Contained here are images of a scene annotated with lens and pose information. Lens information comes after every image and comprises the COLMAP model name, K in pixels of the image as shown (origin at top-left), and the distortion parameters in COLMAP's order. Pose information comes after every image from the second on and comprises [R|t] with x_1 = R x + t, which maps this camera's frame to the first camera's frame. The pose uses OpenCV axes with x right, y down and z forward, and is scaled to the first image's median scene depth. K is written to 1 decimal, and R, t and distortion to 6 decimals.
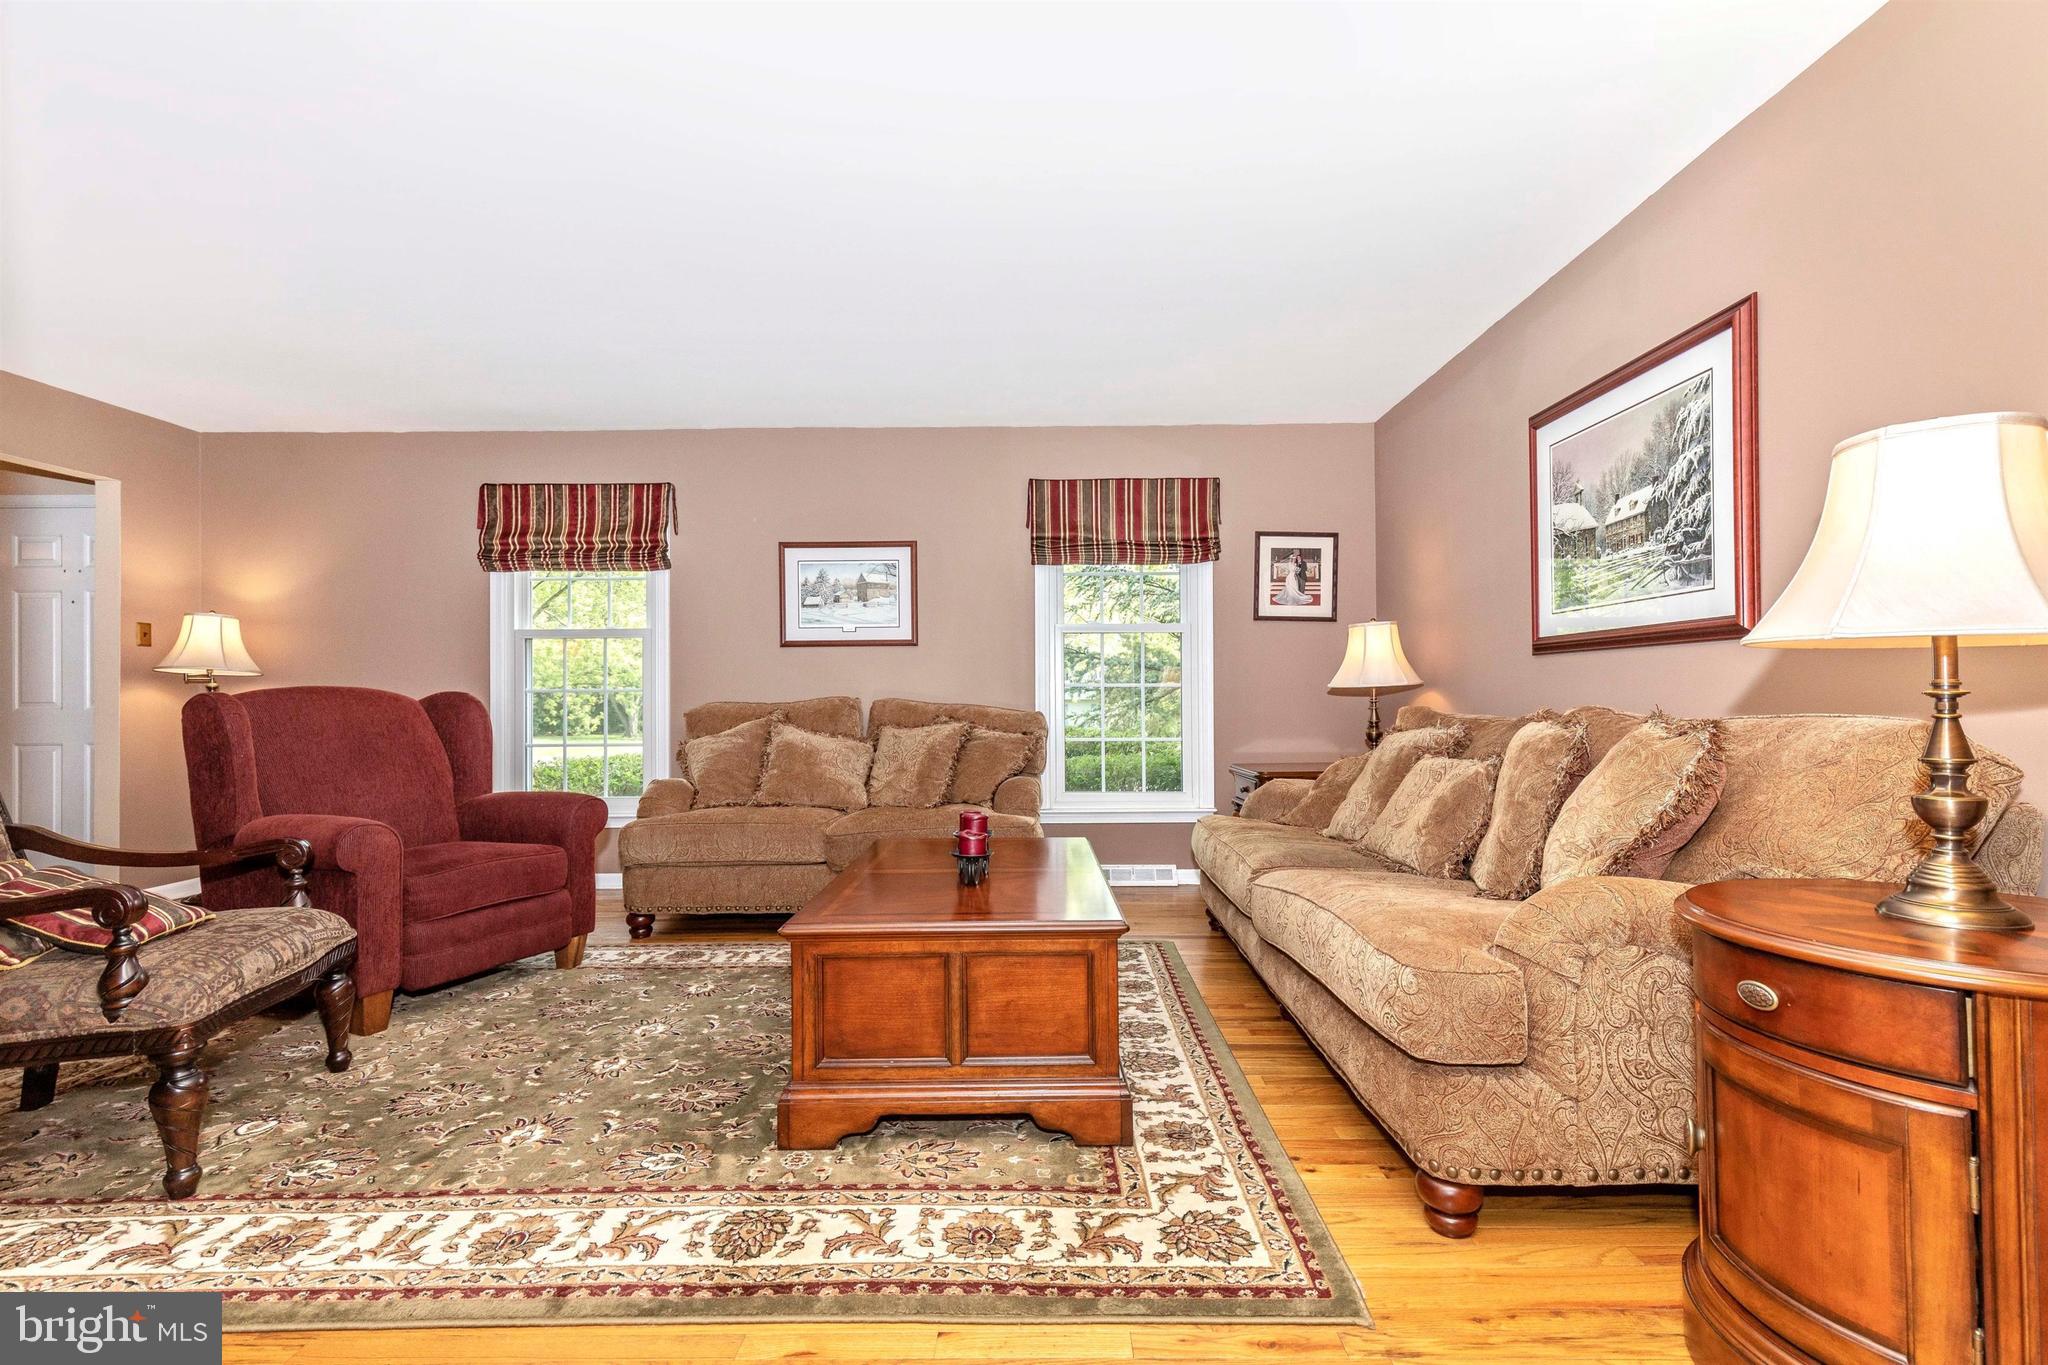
lens RADIAL K [[965.9, 0, 1047.5], [0, 965.9, 707.3], [0, 0, 1]] dist [0.011096, -0.001342]
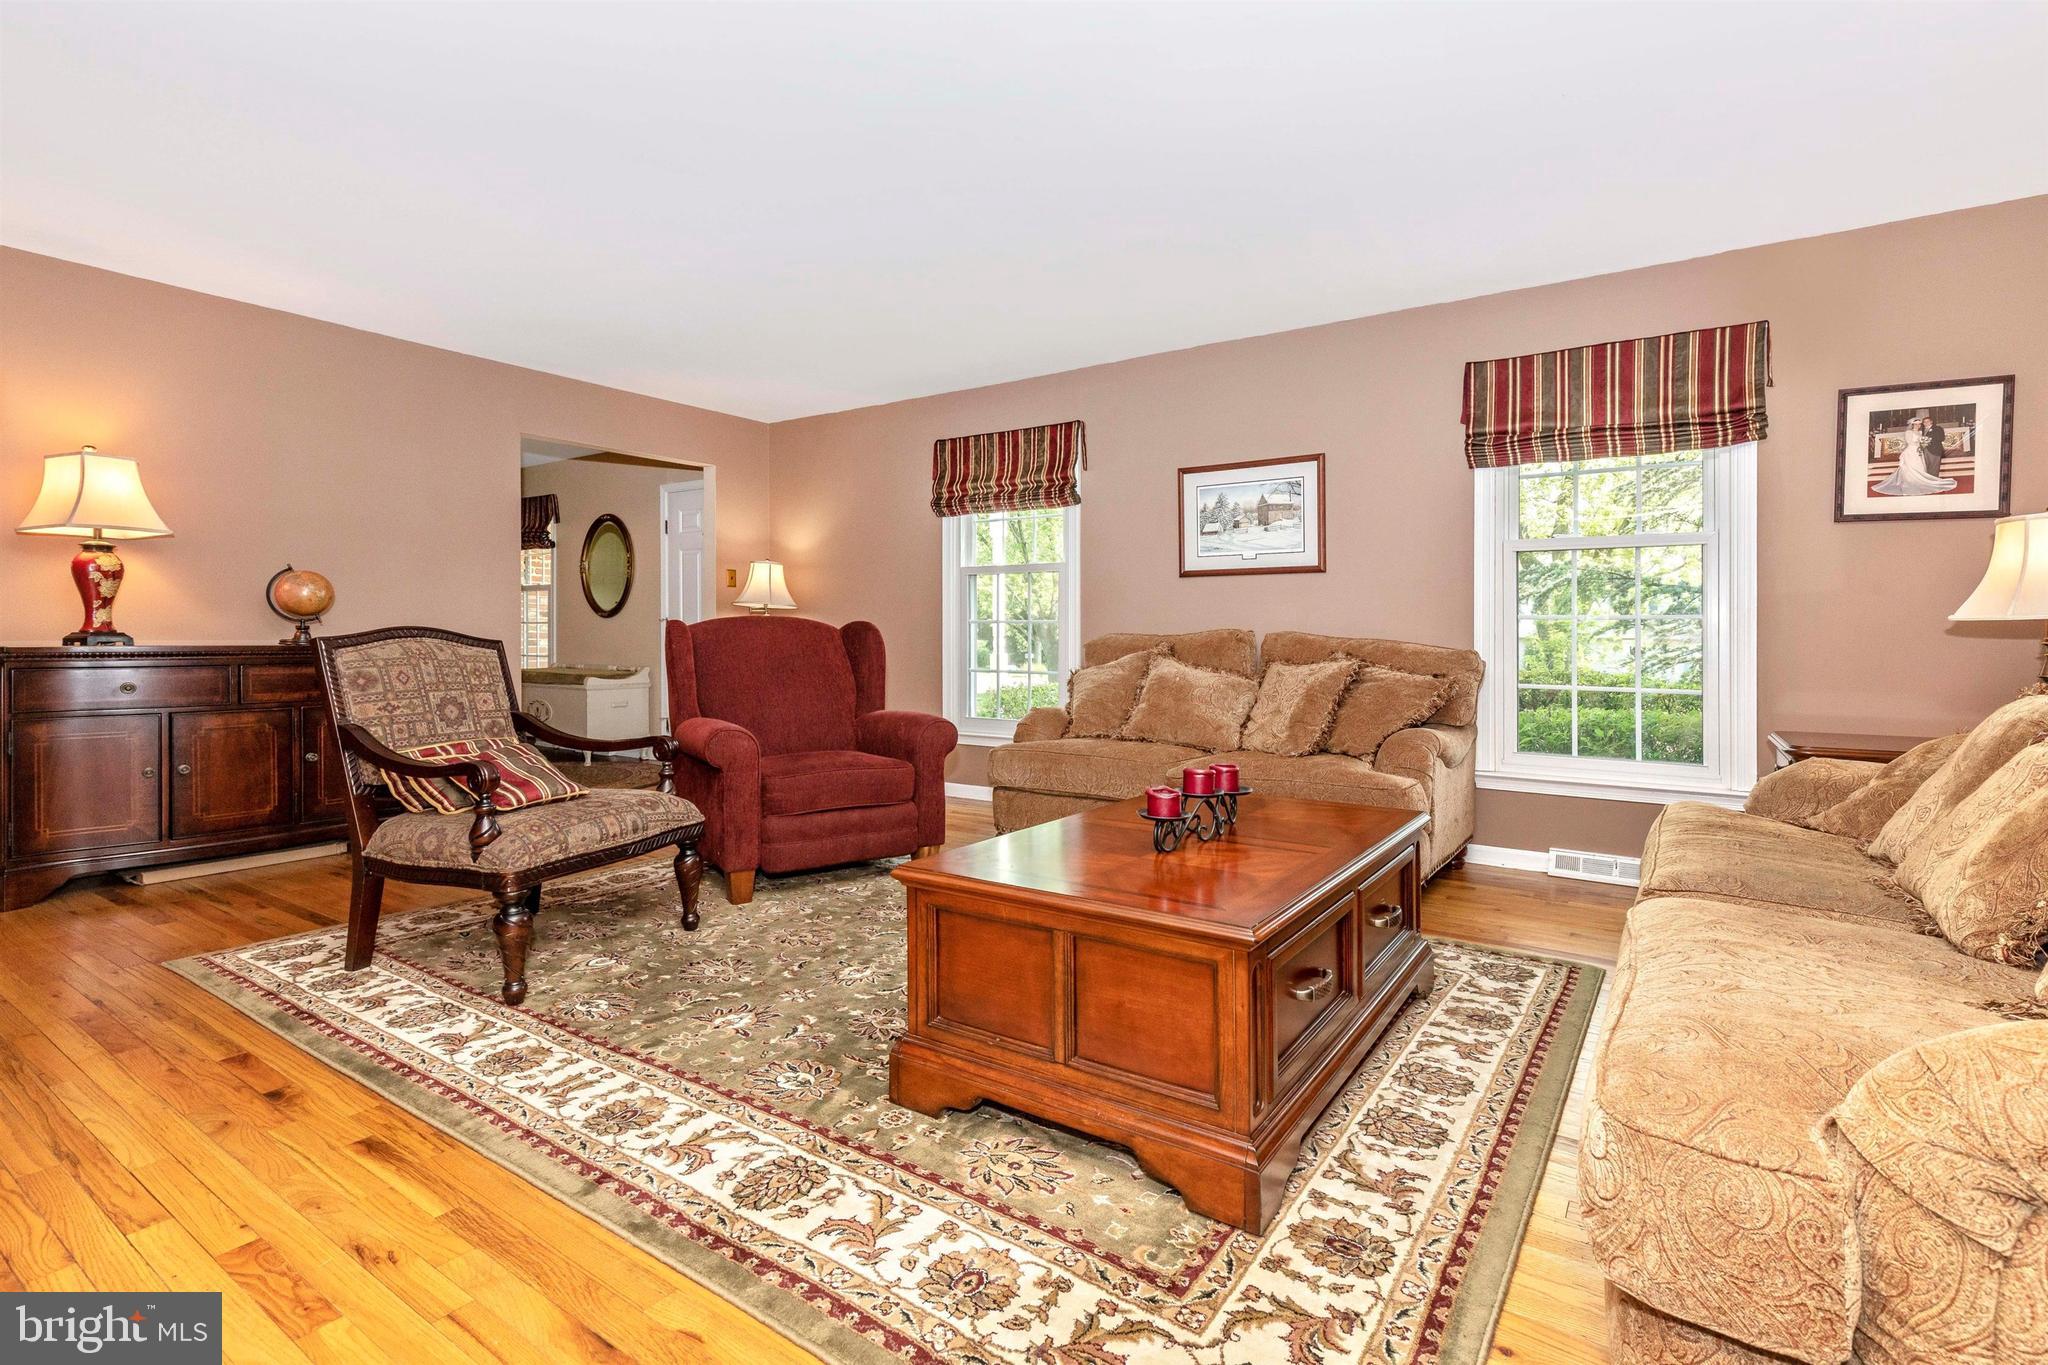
lens RADIAL K [[965.9, 0, 992.2], [0, 965.9, 644.5], [0, 0, 1]] dist [0.011096, -0.001342]
pose [[0.818453, 0.017926, -0.574294, 0.184827], [-0.016538, 0.999834, 0.007640, 0.000581], [0.574336, 0.003245, 0.818613, 0.153050]]
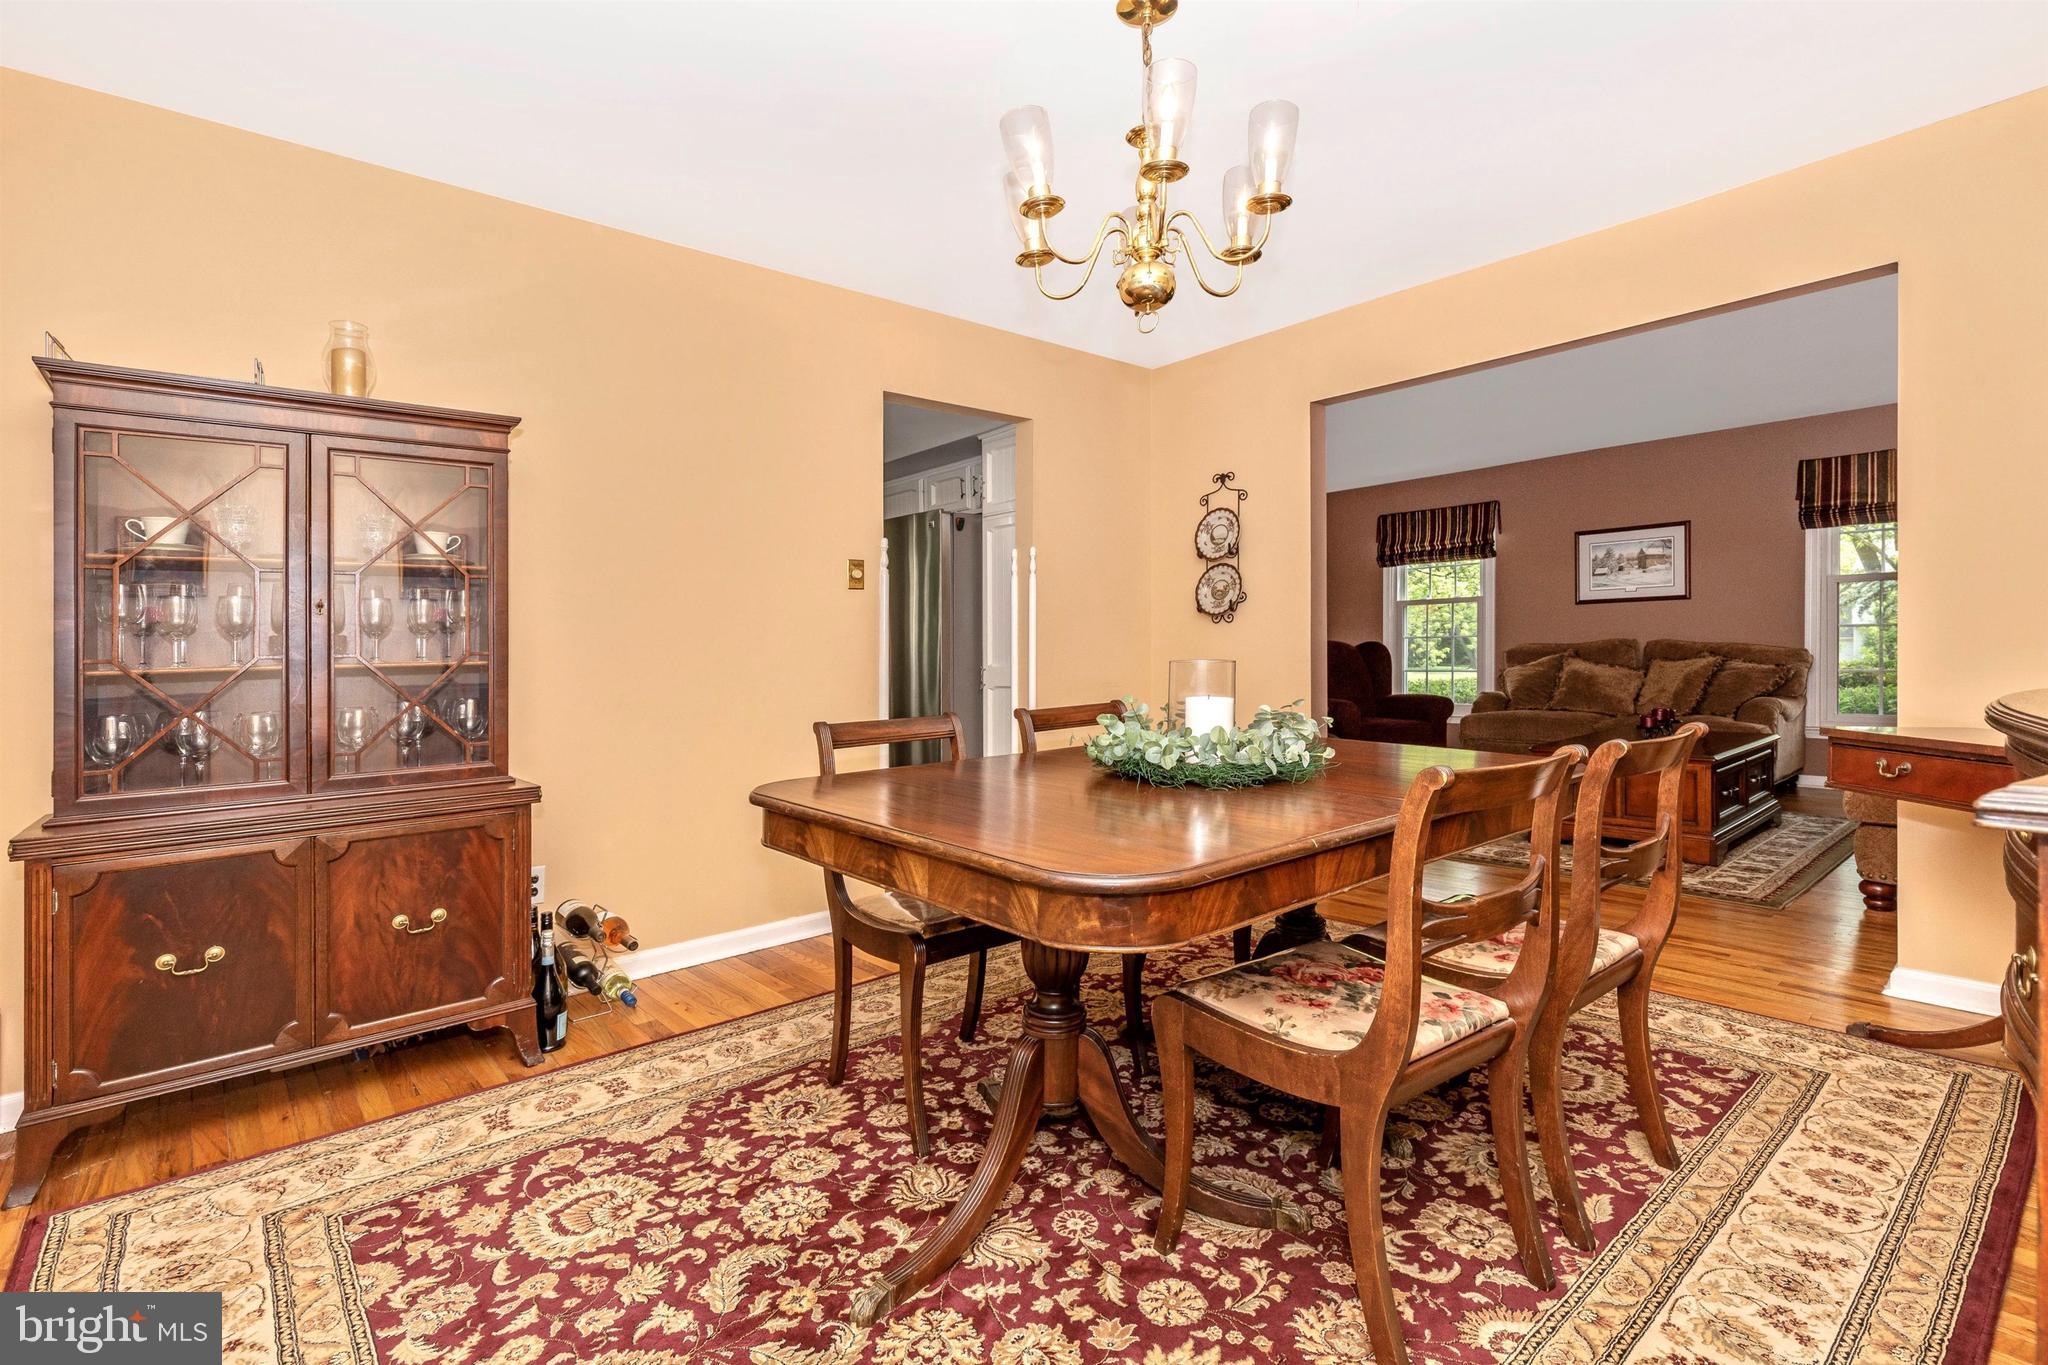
lens RADIAL K [[965.9, 0, 1009.0], [0, 965.9, 699.4], [0, 0, 1]] dist [0.011096, -0.001342]
pose [[0.671911, 0.030833, -0.739990, 0.338909], [0.016451, 0.998265, 0.056532, -0.024970], [0.740449, -0.050158, 0.670238, -0.882523]]
